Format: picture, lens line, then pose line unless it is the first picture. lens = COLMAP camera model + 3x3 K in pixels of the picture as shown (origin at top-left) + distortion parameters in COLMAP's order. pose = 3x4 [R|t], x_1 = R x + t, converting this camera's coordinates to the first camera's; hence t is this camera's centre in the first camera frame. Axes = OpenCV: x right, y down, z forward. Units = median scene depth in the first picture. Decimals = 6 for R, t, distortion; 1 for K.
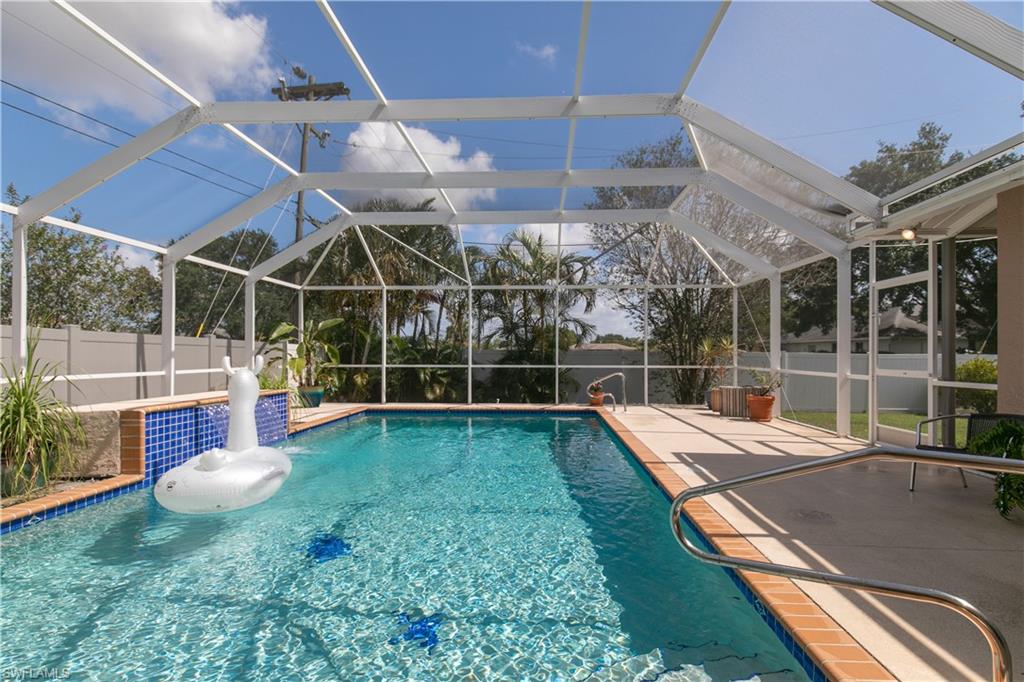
lens RADIAL K [[458.7, 0, 528.1], [0, 458.7, 354.4], [0, 0, 1]] dist [0.006522, -0.002464]
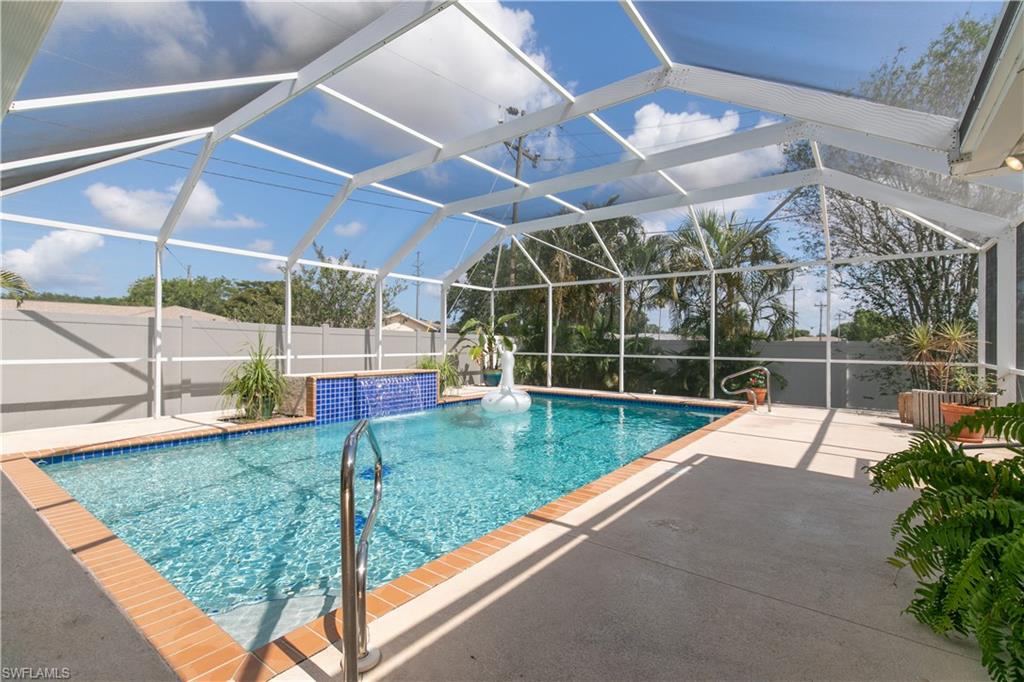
lens RADIAL K [[458.7, 0, 530.4], [0, 458.7, 342.2], [0, 0, 1]] dist [0.006522, -0.002464]
pose [[0.831779, 0.003687, -0.555095, 0.449715], [-0.006746, 0.999971, -0.003465, -0.000144], [0.555067, 0.006627, 0.831780, 0.056090]]
